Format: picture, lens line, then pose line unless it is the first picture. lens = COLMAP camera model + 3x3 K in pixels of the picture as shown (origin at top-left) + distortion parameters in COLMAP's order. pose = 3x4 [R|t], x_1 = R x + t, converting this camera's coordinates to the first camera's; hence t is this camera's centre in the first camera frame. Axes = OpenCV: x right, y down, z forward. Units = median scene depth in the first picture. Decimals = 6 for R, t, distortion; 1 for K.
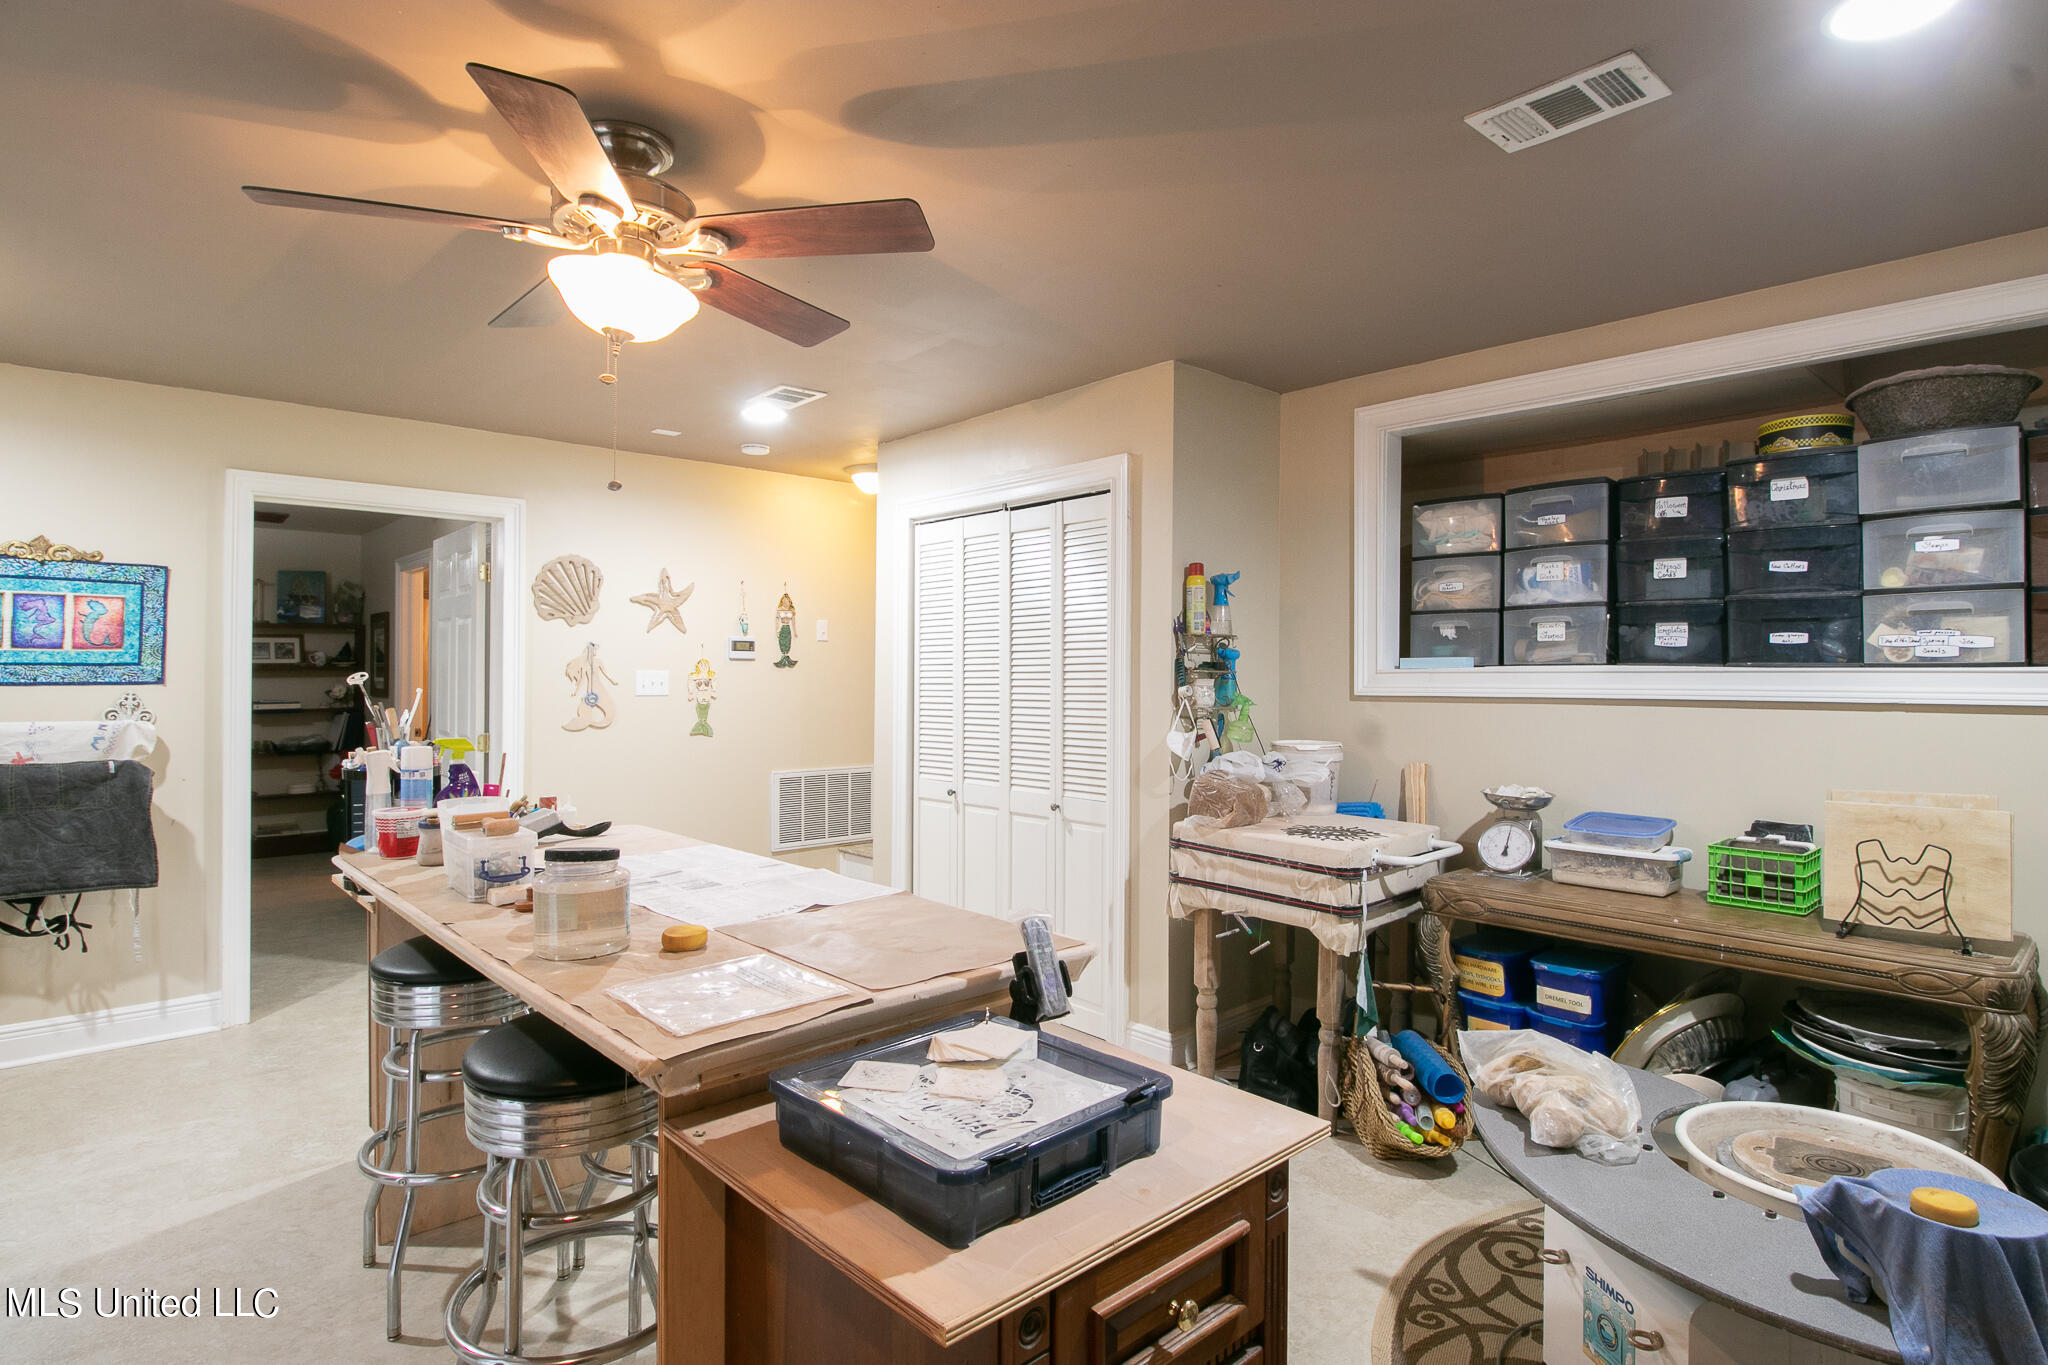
lens RADIAL K [[1057.0, 0, 1013.9], [0, 1057.0, 671.5], [0, 0, 1]] dist [-0.006516, -0.003484]
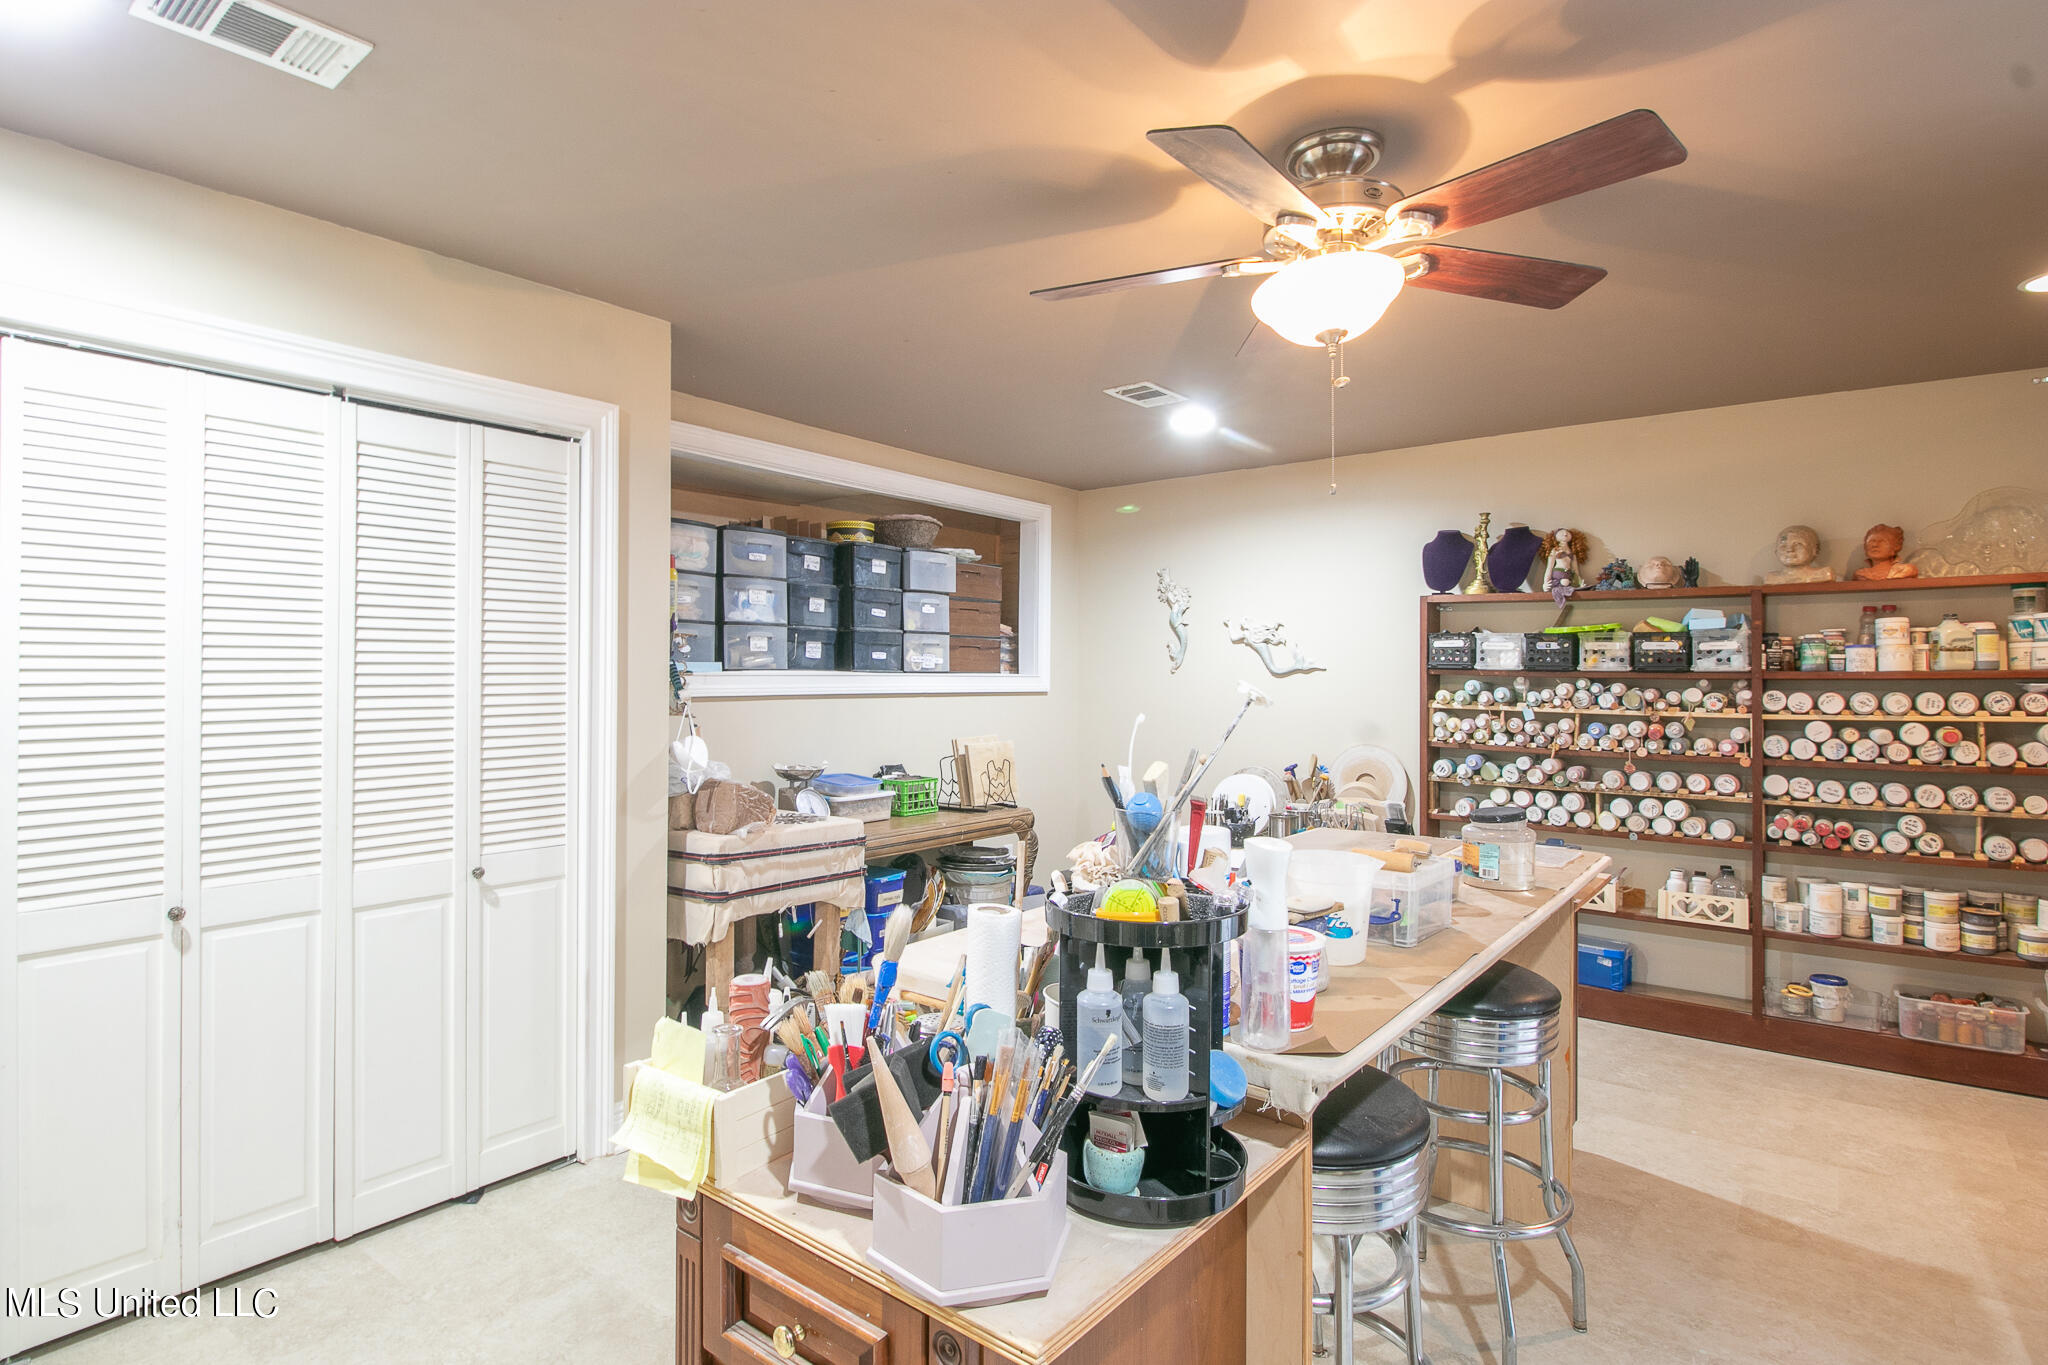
lens RADIAL K [[1057.0, 0, 1015.0], [0, 1057.0, 676.6], [0, 0, 1]] dist [-0.006516, -0.003484]
pose [[-0.173339, -0.001129, 0.984862, -0.763311], [-0.004469, 0.999990, 0.000360, 0.000101], [-0.984852, -0.004339, -0.173342, 0.859879]]
